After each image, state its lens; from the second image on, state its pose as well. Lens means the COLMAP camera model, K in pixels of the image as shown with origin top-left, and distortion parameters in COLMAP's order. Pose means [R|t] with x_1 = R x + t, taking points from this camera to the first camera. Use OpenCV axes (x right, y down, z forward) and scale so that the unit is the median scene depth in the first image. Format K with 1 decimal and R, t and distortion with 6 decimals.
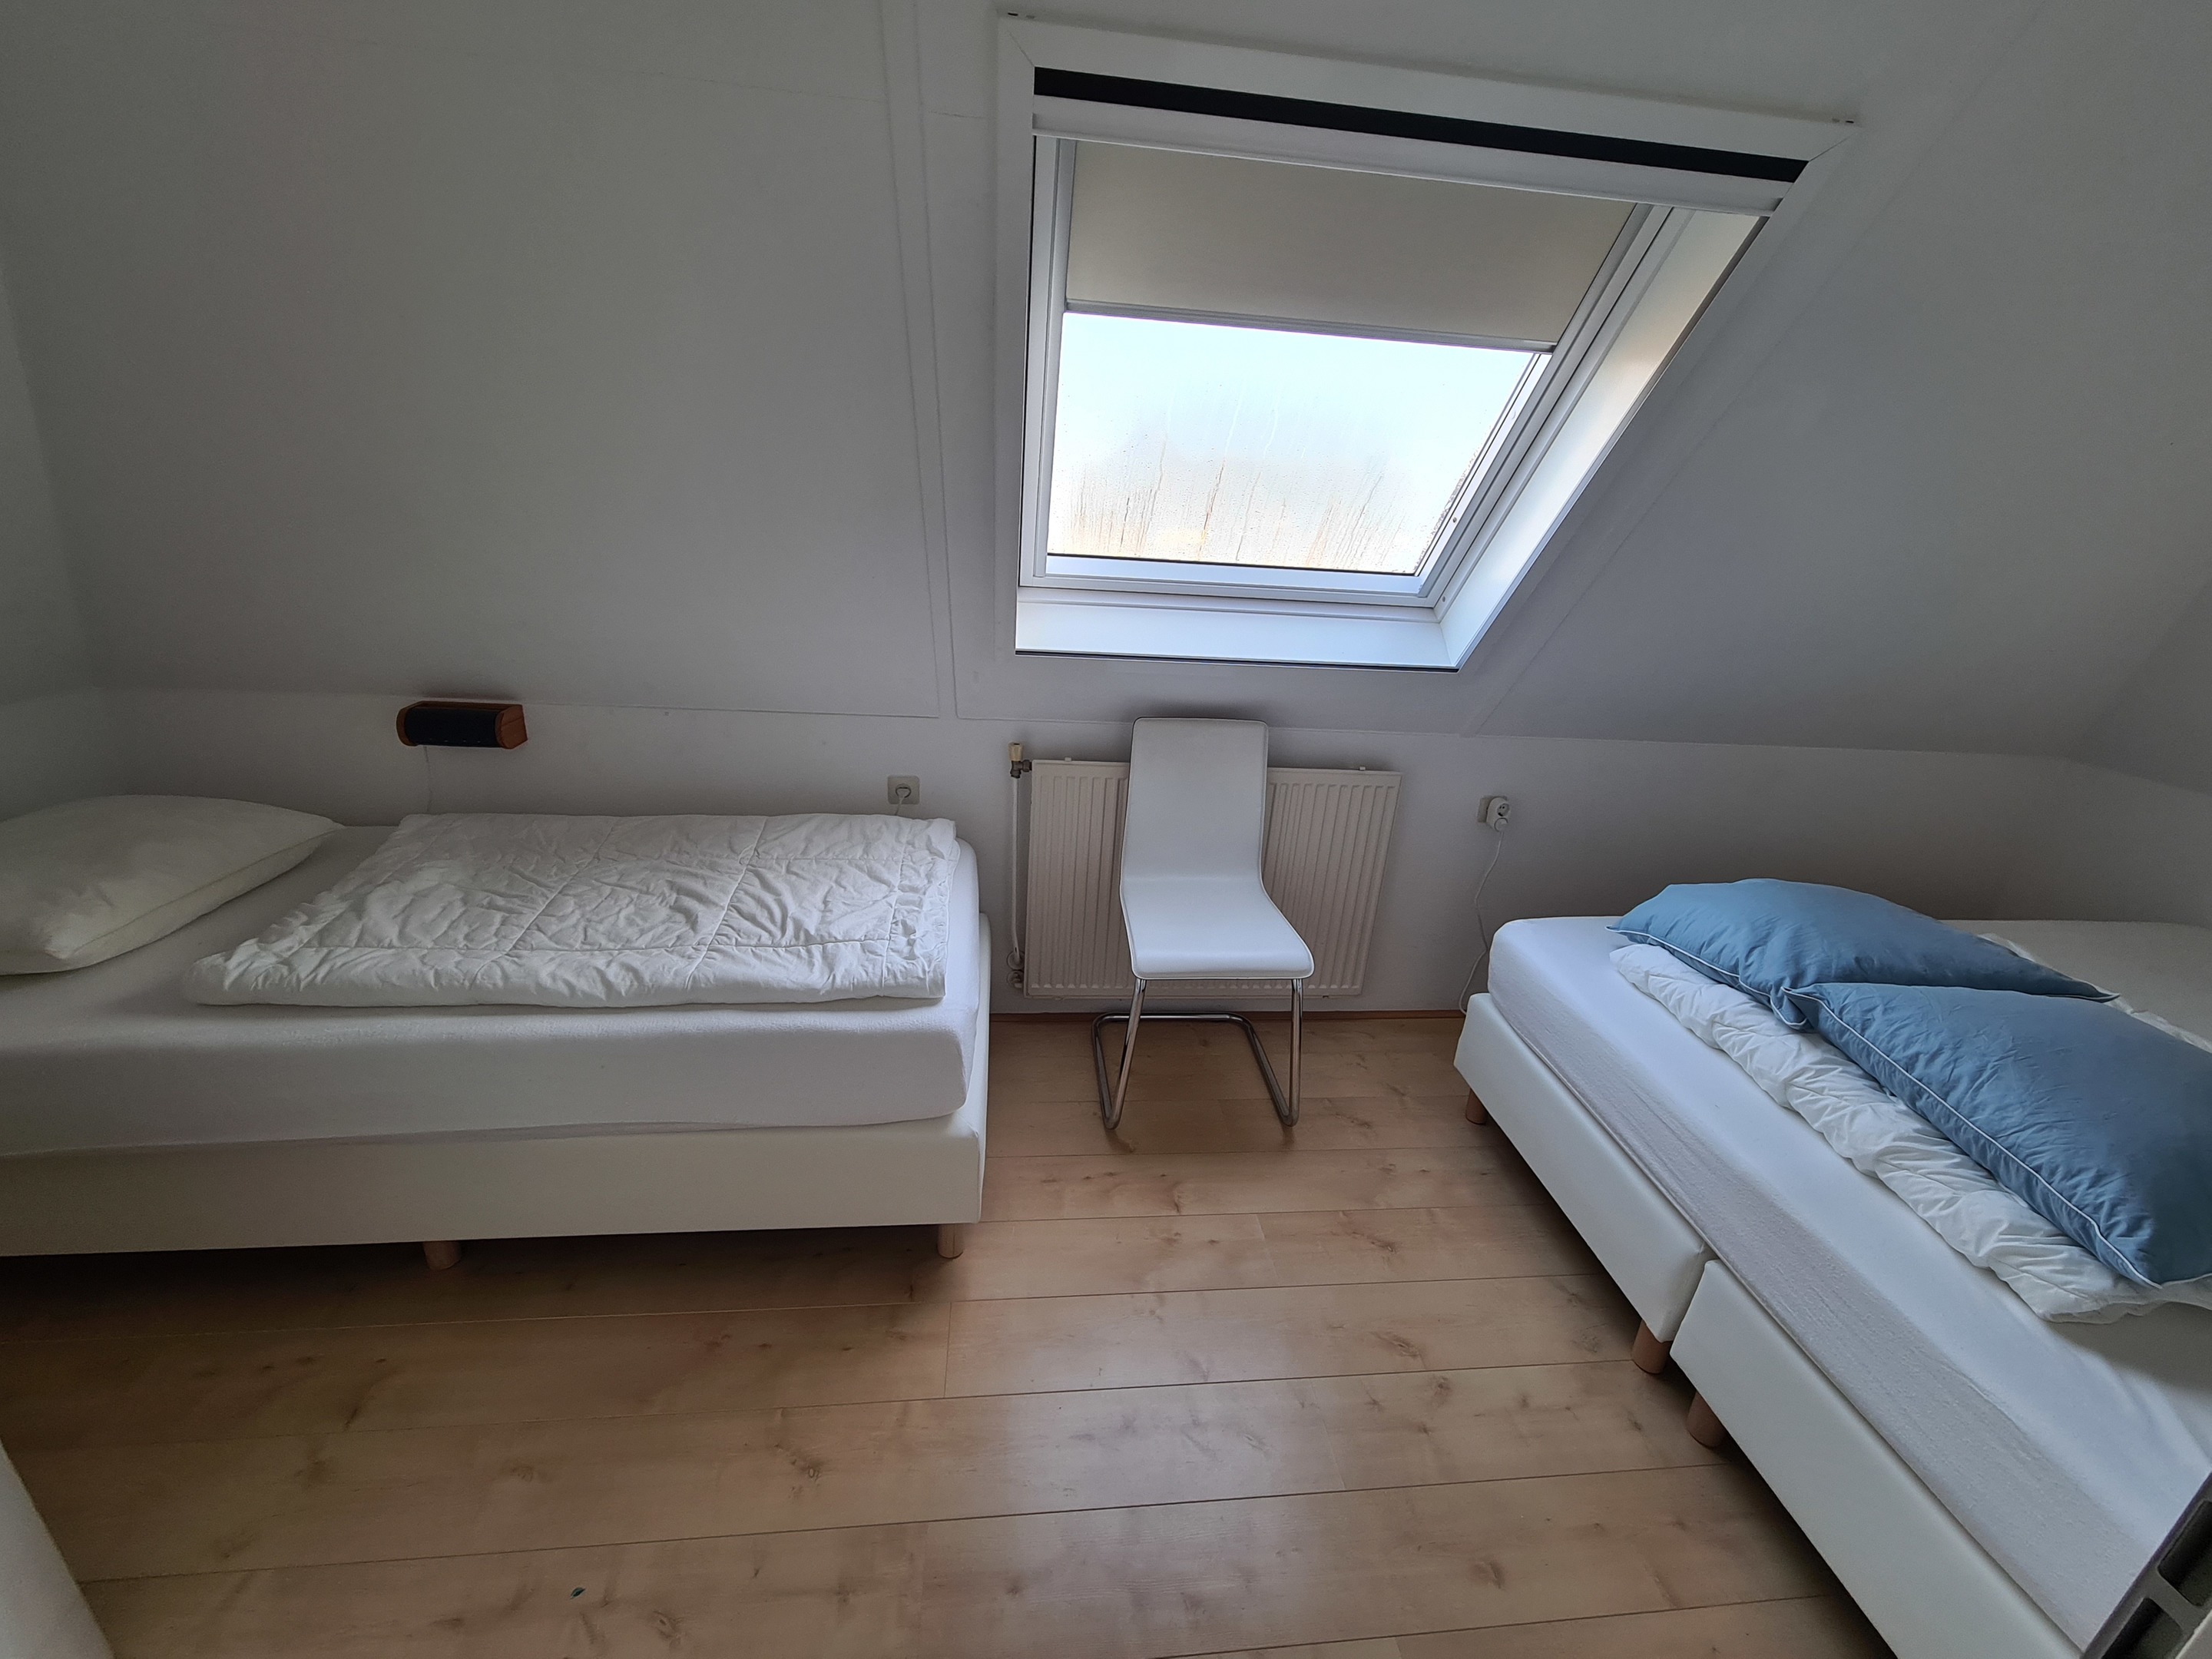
lens RADIAL K [[904.3, 0, 1115.0], [0, 904.3, 824.8], [0, 0, 1]] dist [0.001510, -0.000038]
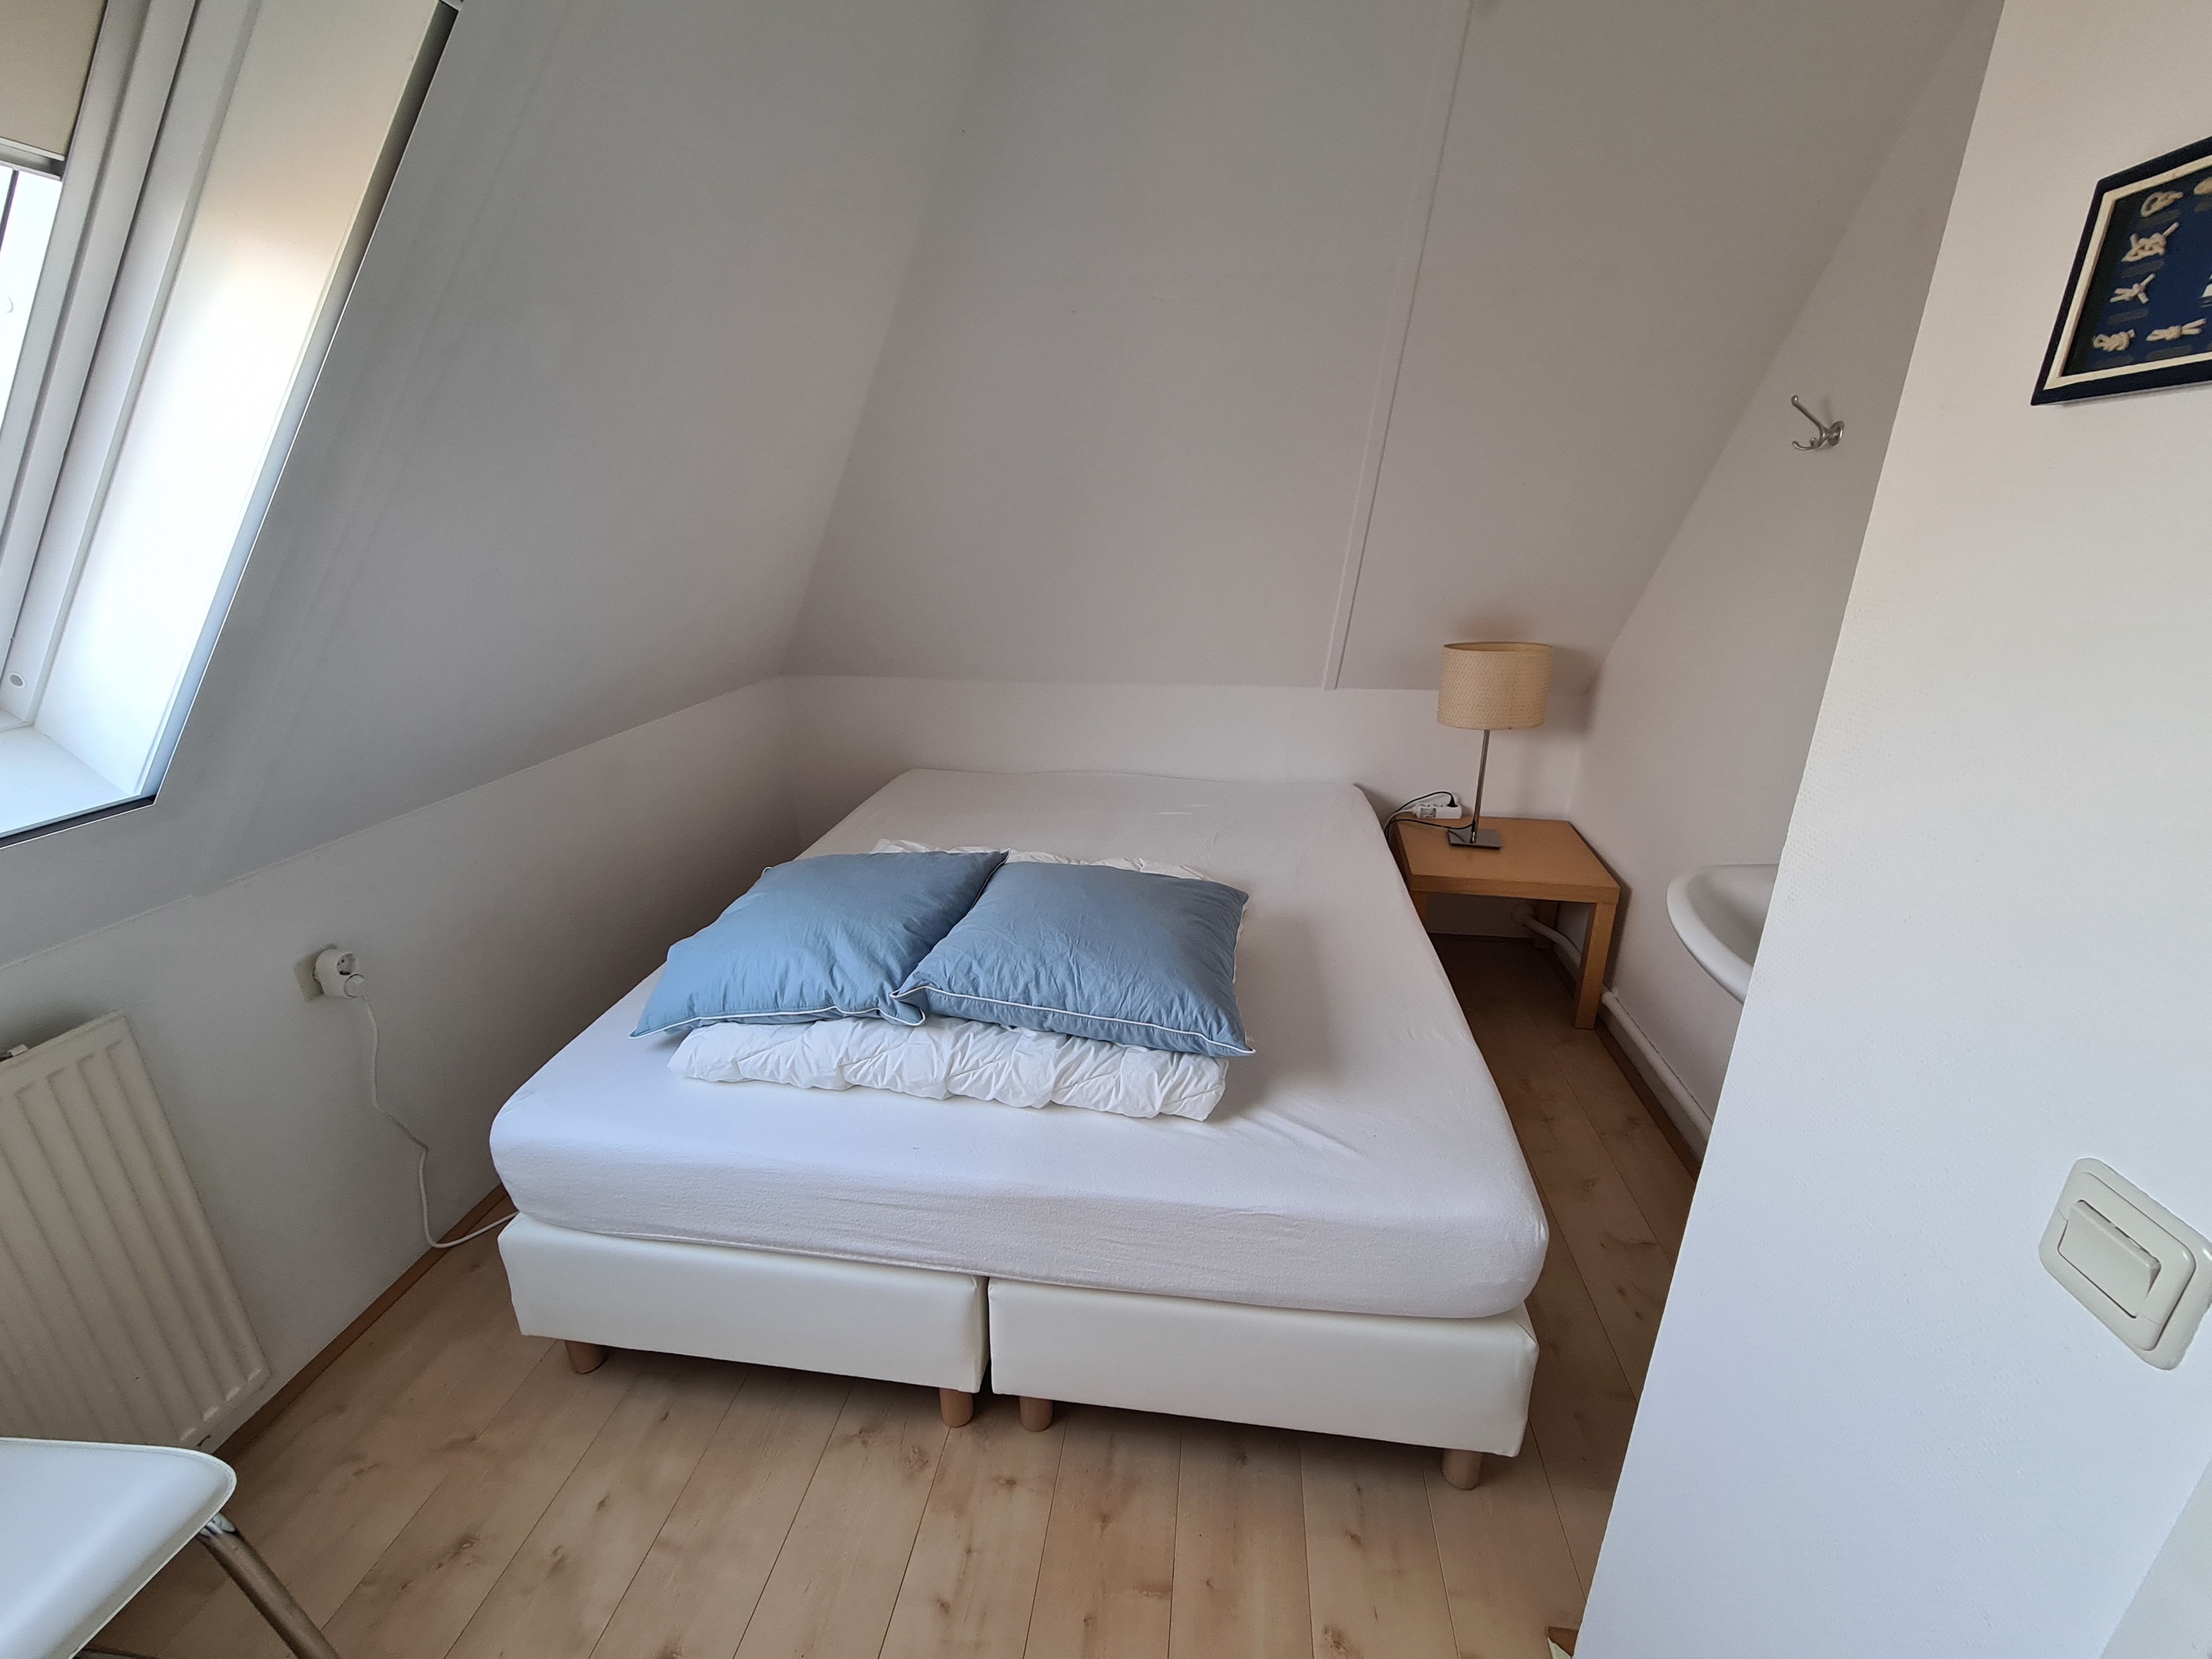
lens RADIAL K [[904.3, 0, 1101.1], [0, 904.3, 813.4], [0, 0, 1]] dist [0.001510, -0.000038]
pose [[0.231884, -0.382242, 0.894495, 0.040683], [0.356032, 0.889103, 0.287642, -0.165437], [-0.905246, 0.251769, 0.342259, 0.440480]]
